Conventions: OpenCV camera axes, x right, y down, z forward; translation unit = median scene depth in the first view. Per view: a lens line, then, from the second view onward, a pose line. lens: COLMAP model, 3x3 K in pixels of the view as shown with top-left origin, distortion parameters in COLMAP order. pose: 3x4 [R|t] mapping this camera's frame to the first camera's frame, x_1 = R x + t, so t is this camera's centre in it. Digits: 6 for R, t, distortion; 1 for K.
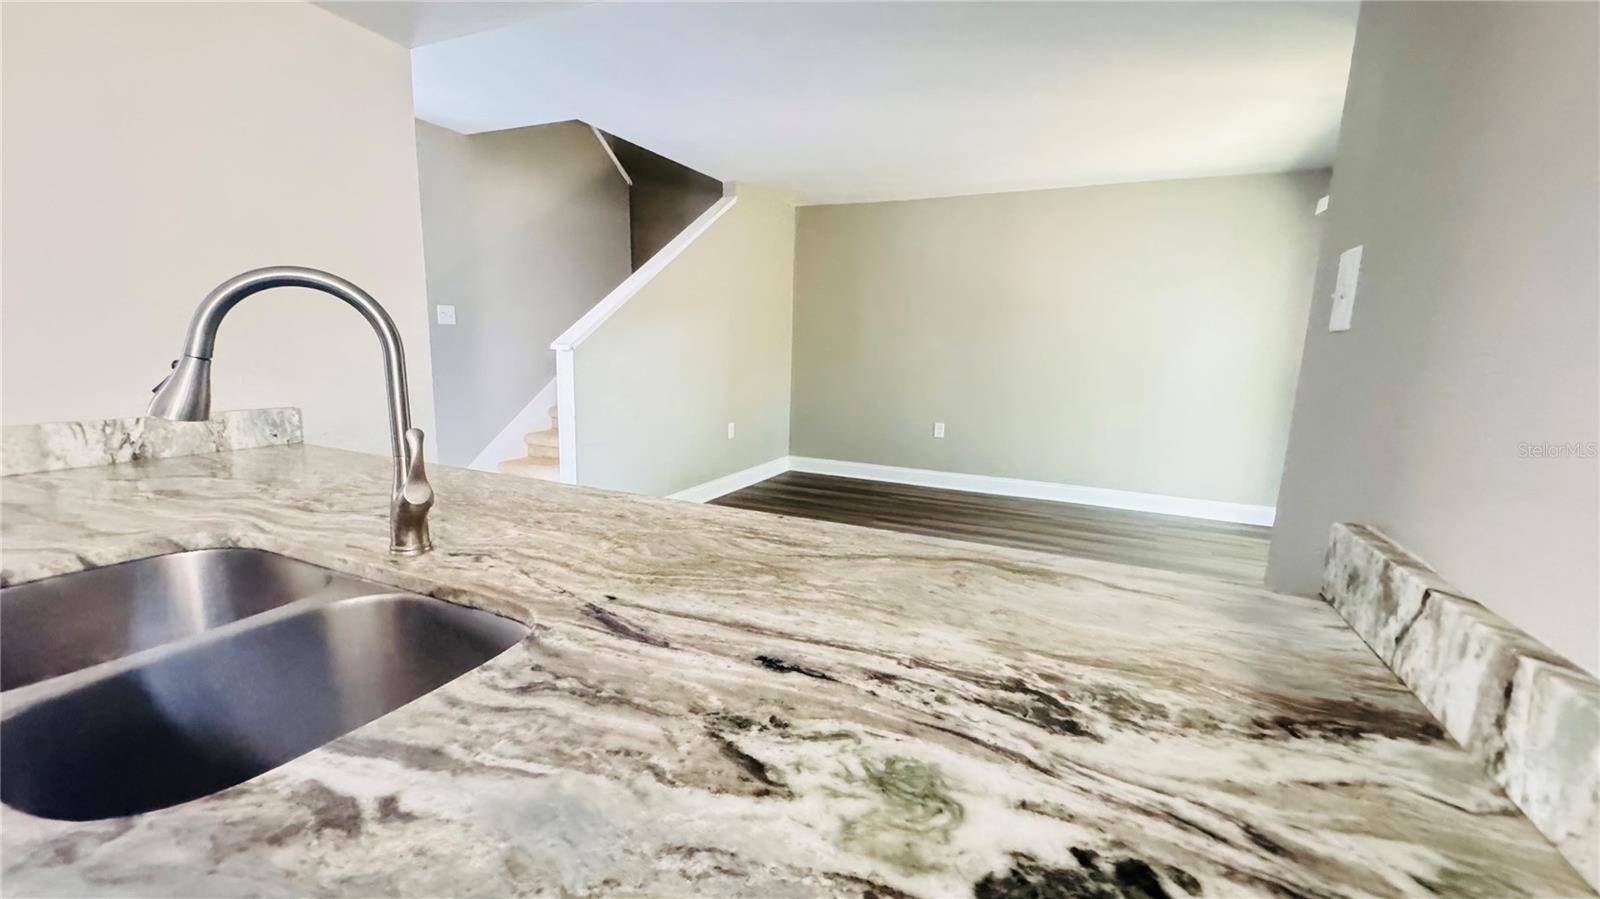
lens RADIAL K [[639.1, 0, 794.8], [0, 639.1, 449.0], [0, 0, 1]] dist [-0.001665, 0.000574]
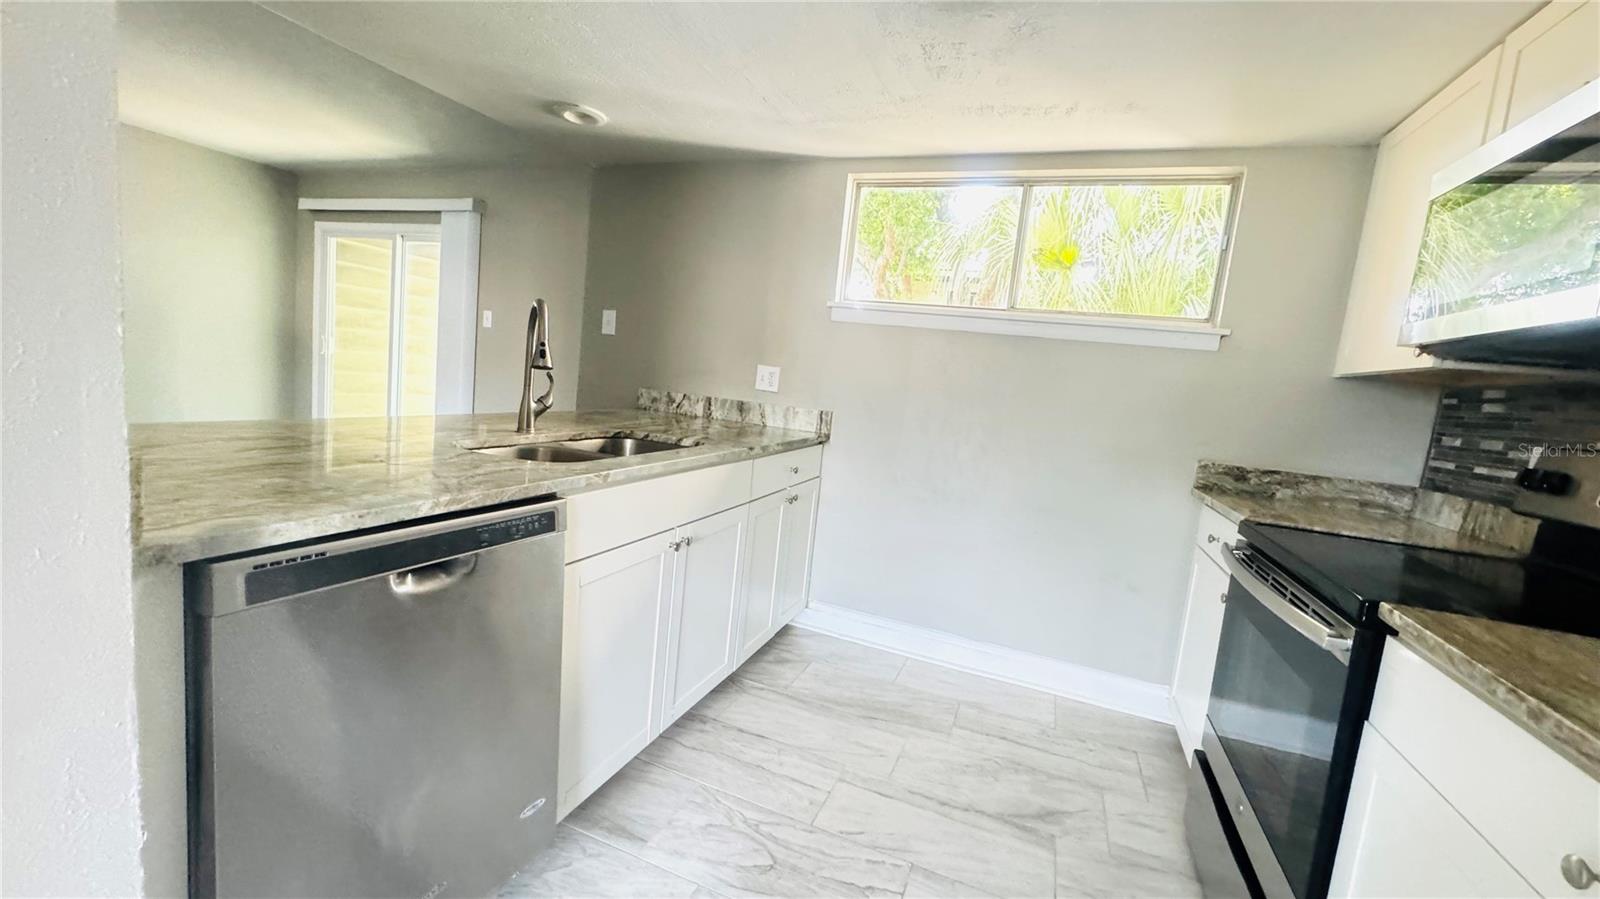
lens RADIAL K [[639.1, 0, 802.6], [0, 639.1, 446.4], [0, 0, 1]] dist [-0.001665, 0.000574]
pose [[-0.059691, -0.146235, 0.987447, -2.532404], [0.063687, 0.986638, 0.149965, -0.046613], [-0.996183, 0.071839, -0.049580, 0.203833]]
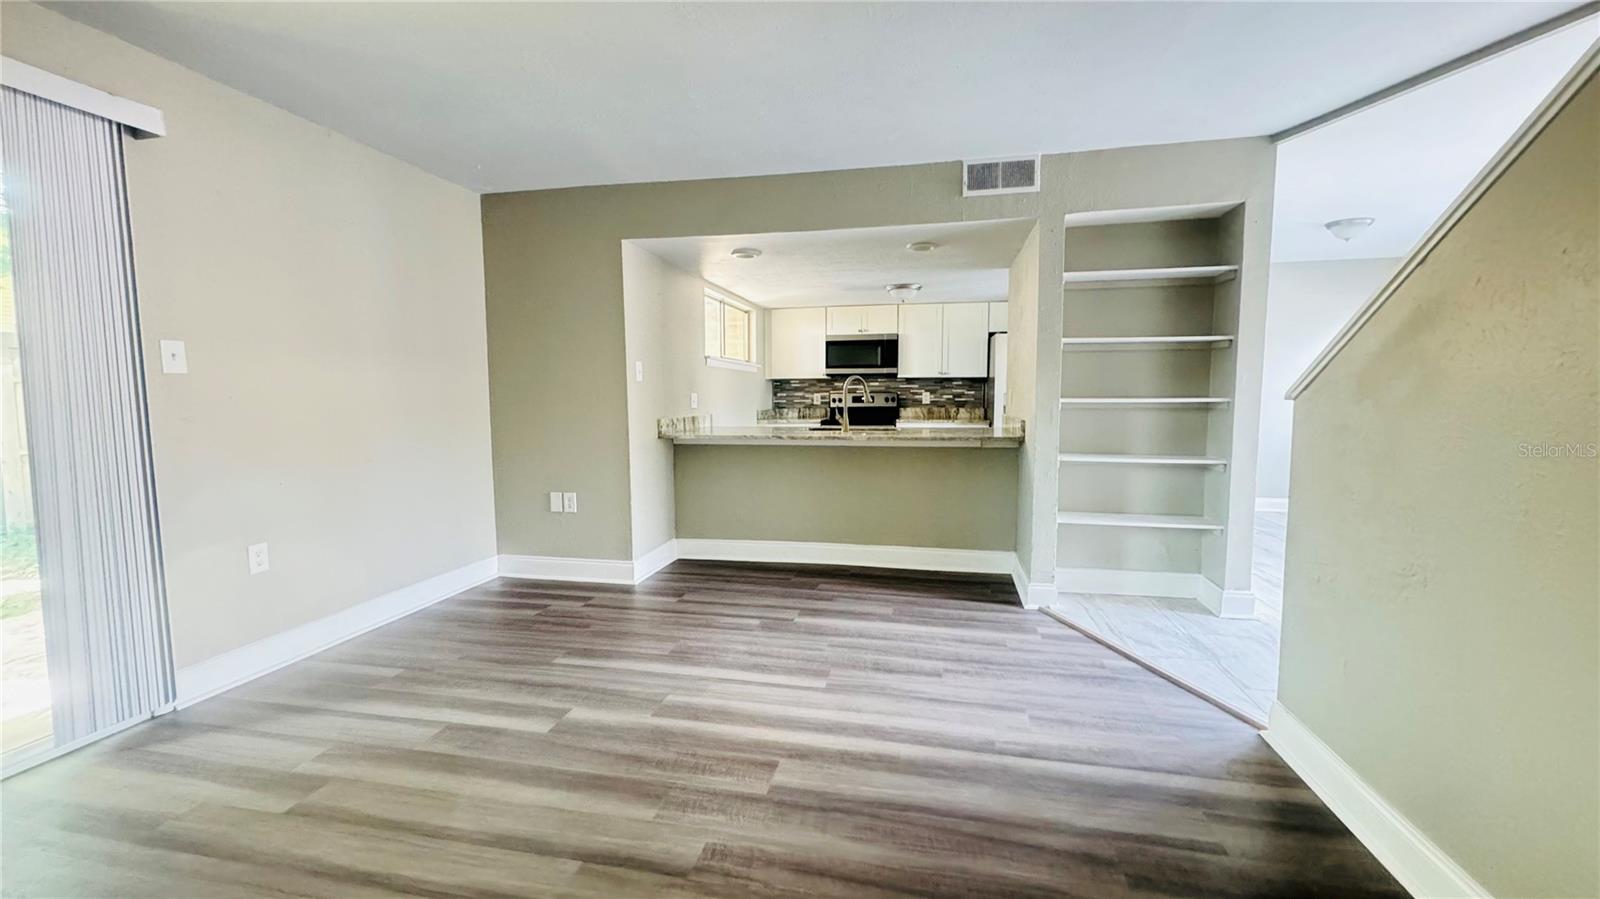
lens RADIAL K [[639.1, 0, 802.4], [0, 639.1, 442.4], [0, 0, 1]] dist [-0.001665, 0.000574]
pose [[-0.971639, -0.001270, -0.236468, 0.805000], [-0.057614, 0.971123, 0.231520, -0.808381], [0.229345, 0.238577, -0.943653, 5.163915]]
